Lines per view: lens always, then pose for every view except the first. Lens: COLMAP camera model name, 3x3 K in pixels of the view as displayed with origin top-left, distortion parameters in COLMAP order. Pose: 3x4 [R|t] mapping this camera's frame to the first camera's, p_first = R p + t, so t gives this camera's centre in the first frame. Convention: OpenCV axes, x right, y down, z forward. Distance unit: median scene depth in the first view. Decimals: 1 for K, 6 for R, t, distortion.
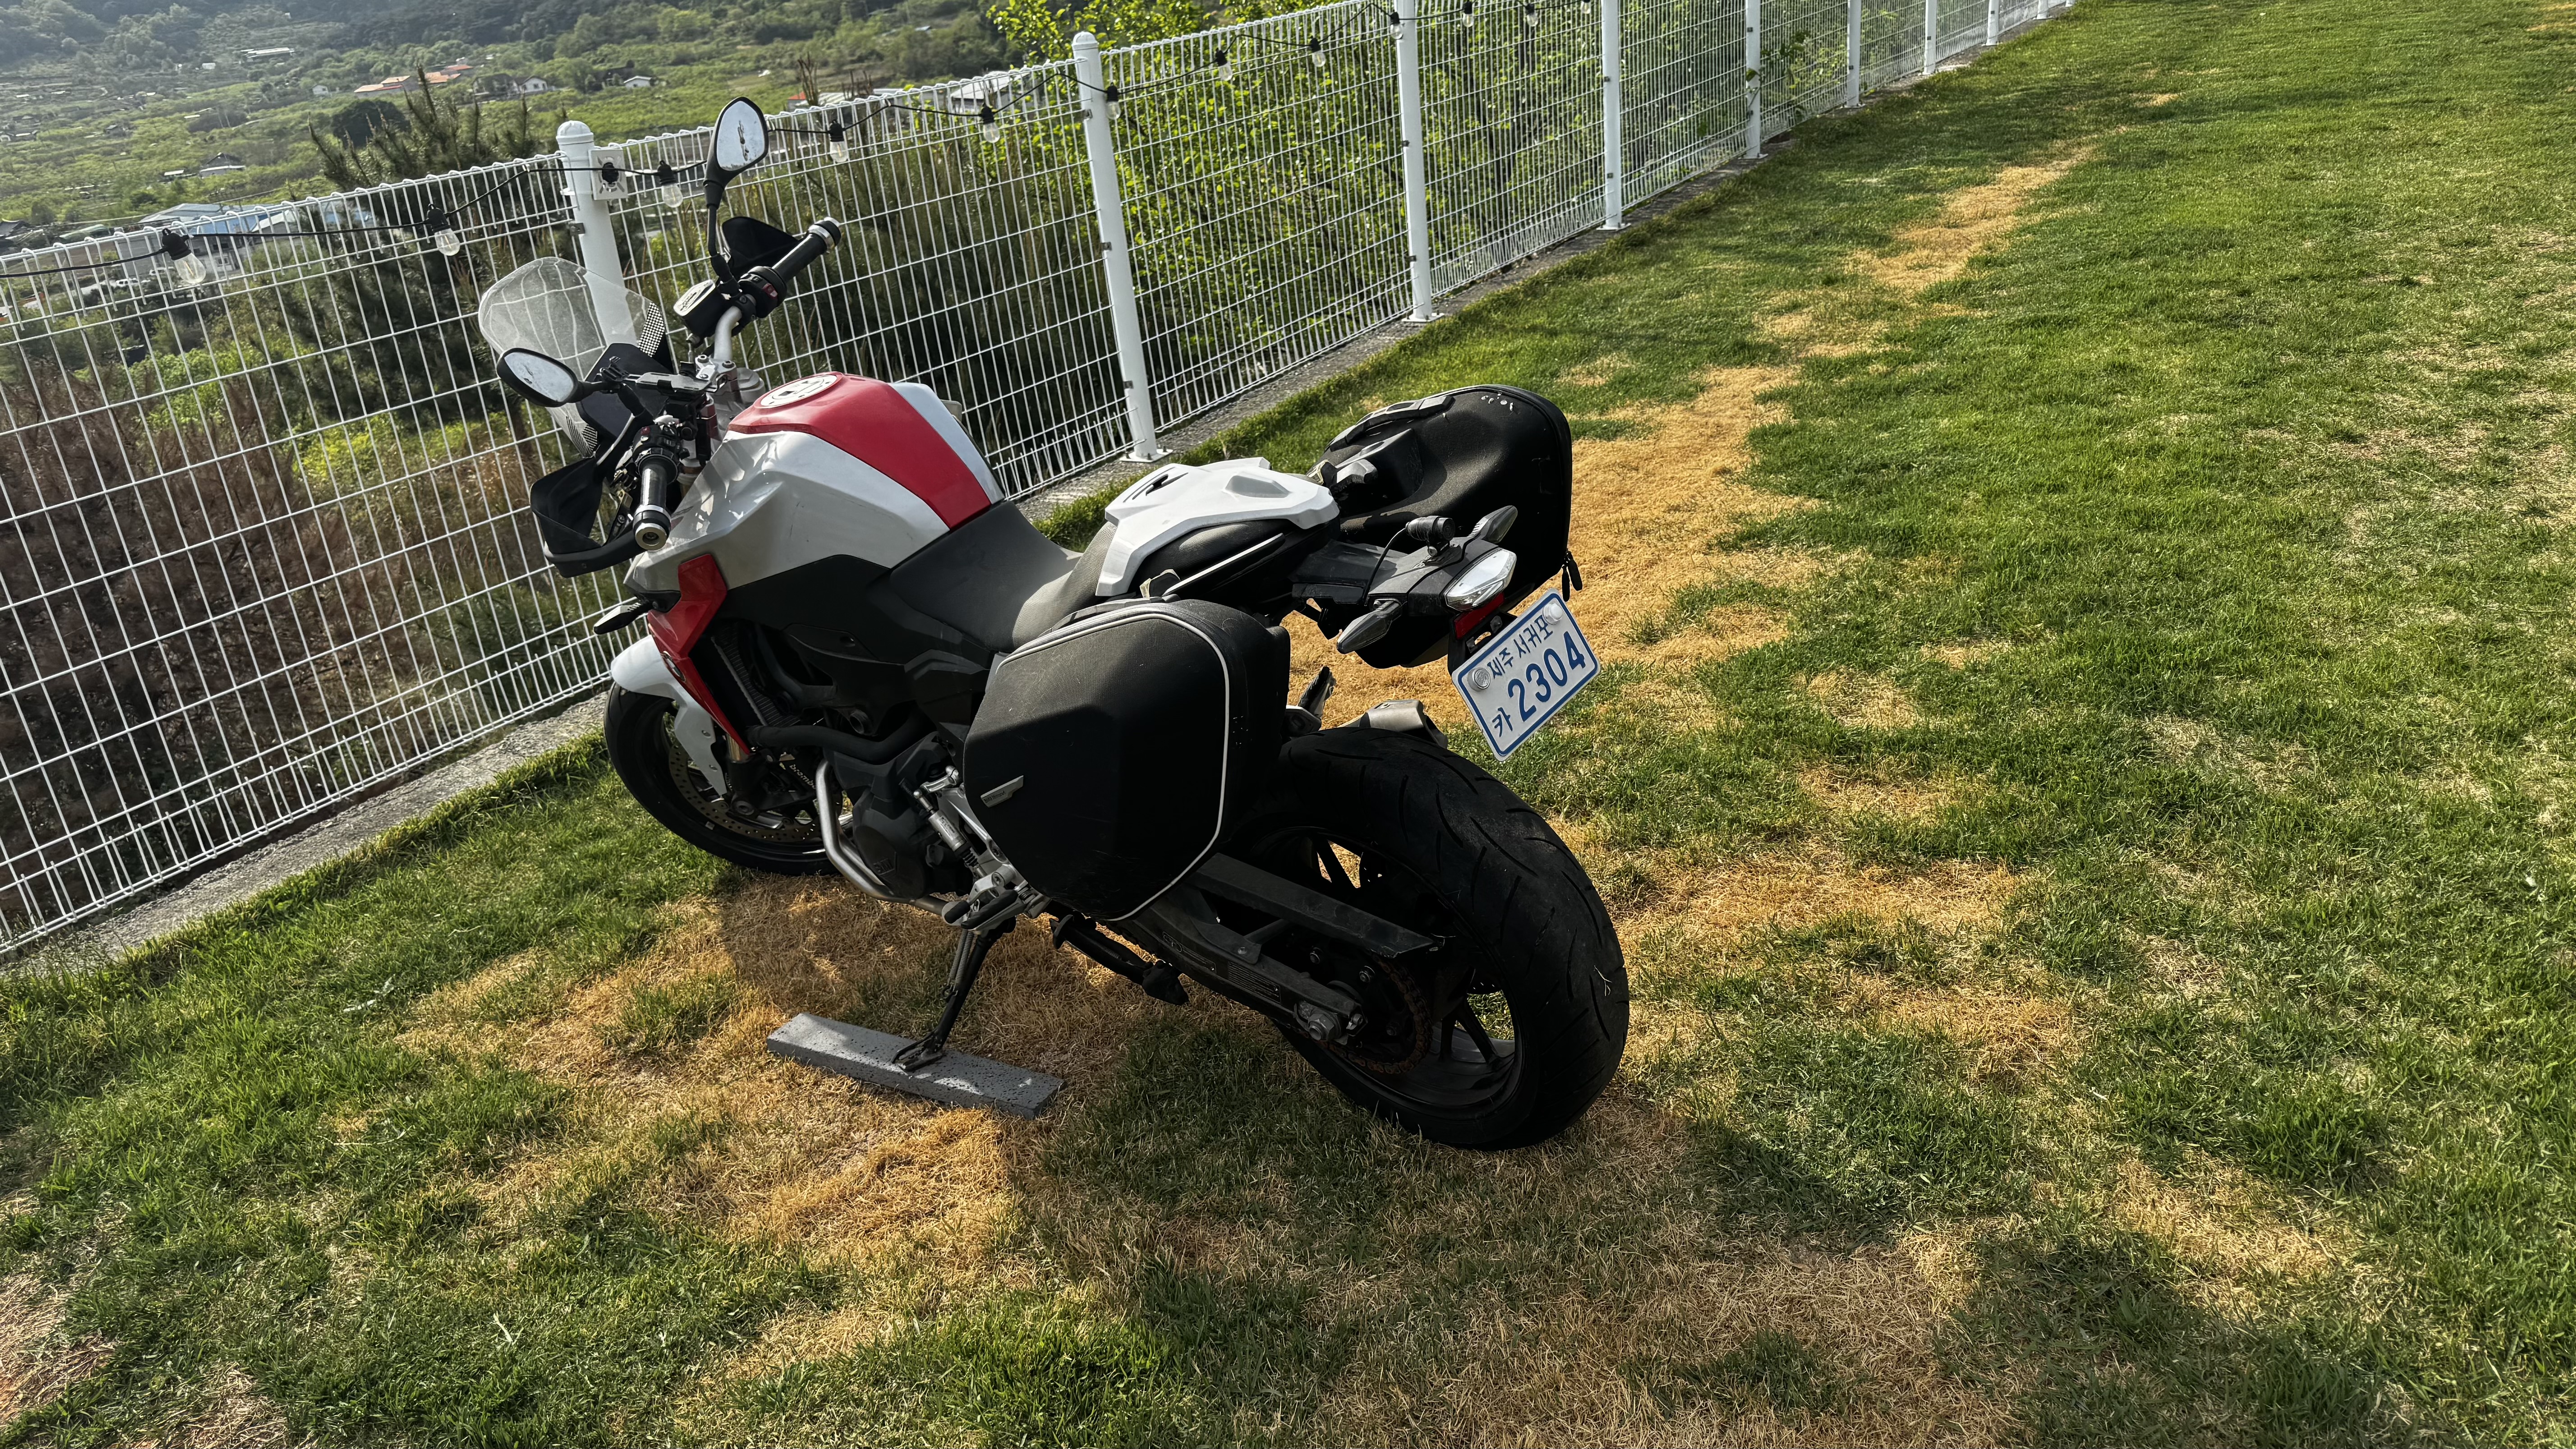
lens RADIAL K [[1801.0, 0, 1297.8], [0, 1801.0, 724.9], [0, 0, 1]] dist [0.027146, -0.046835]
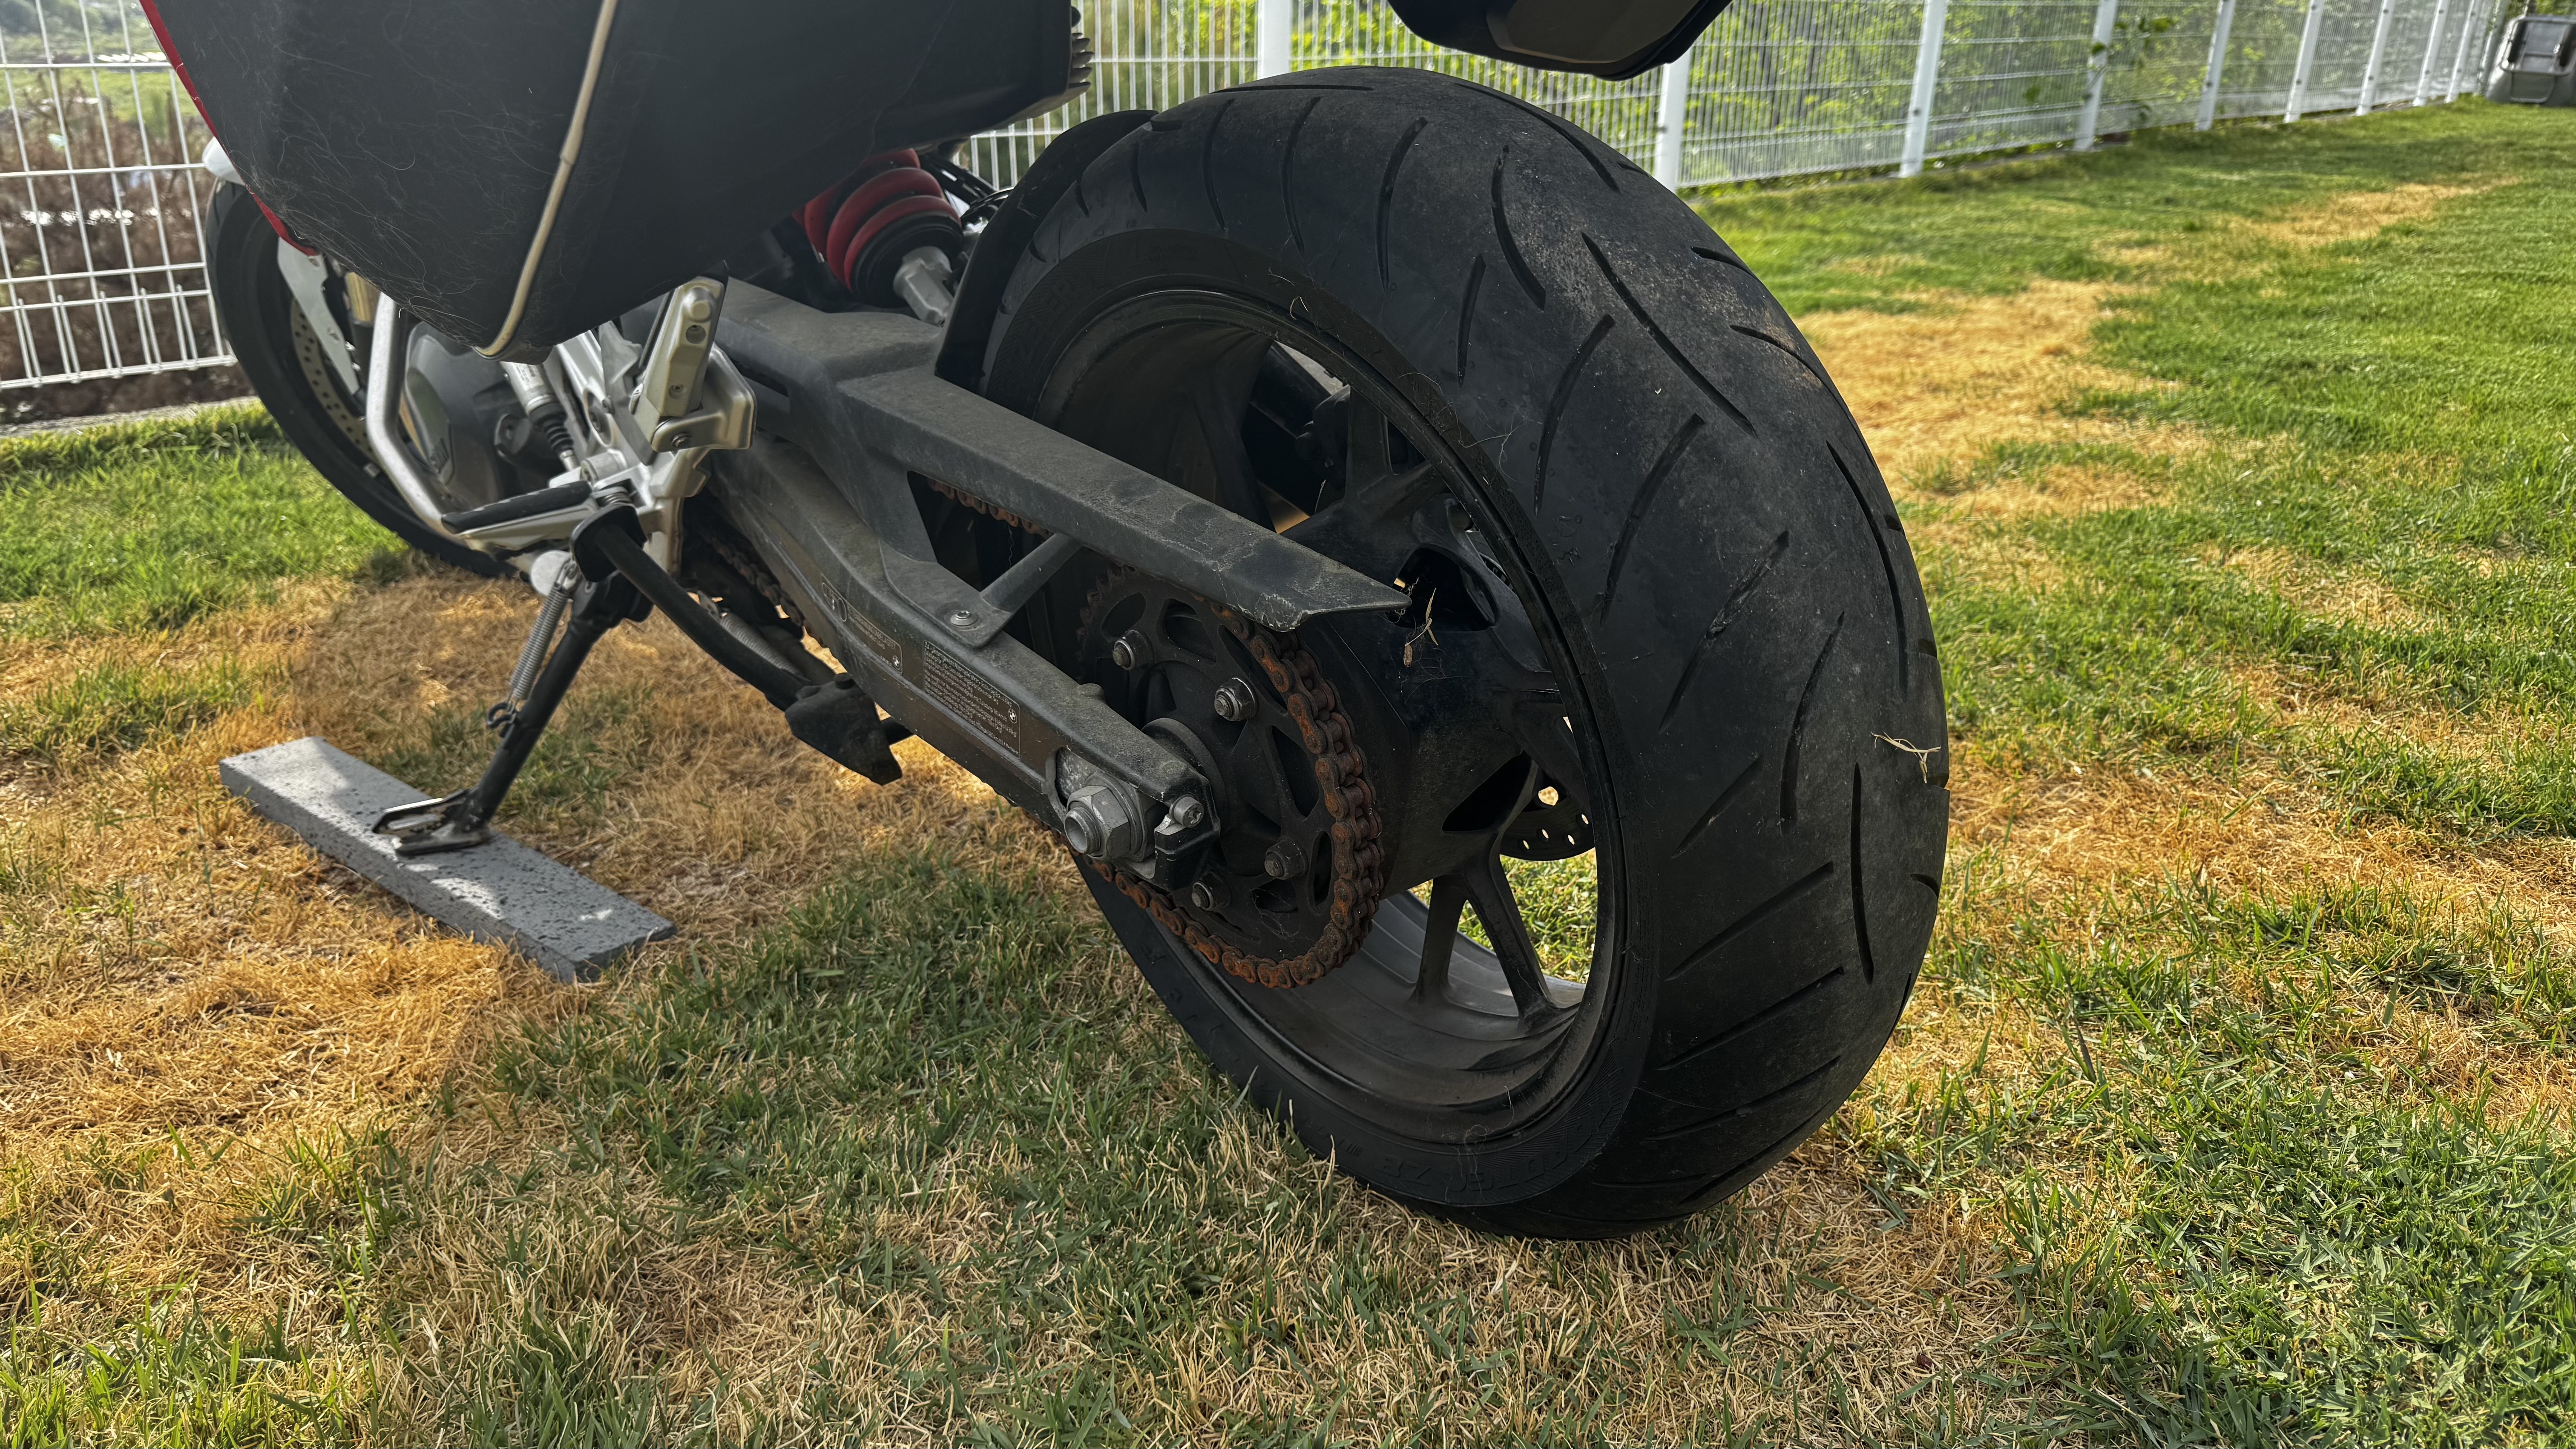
lens RADIAL K [[1891.3, 0, 1243.1], [0, 1891.3, 728.1], [0, 0, 1]] dist [-0.030132, 0.001704]
pose [[0.979056, 0.168900, -0.113672, 0.060347], [-0.170254, 0.985398, -0.002245, 0.102331], [0.111633, 0.021551, 0.993516, 0.433873]]
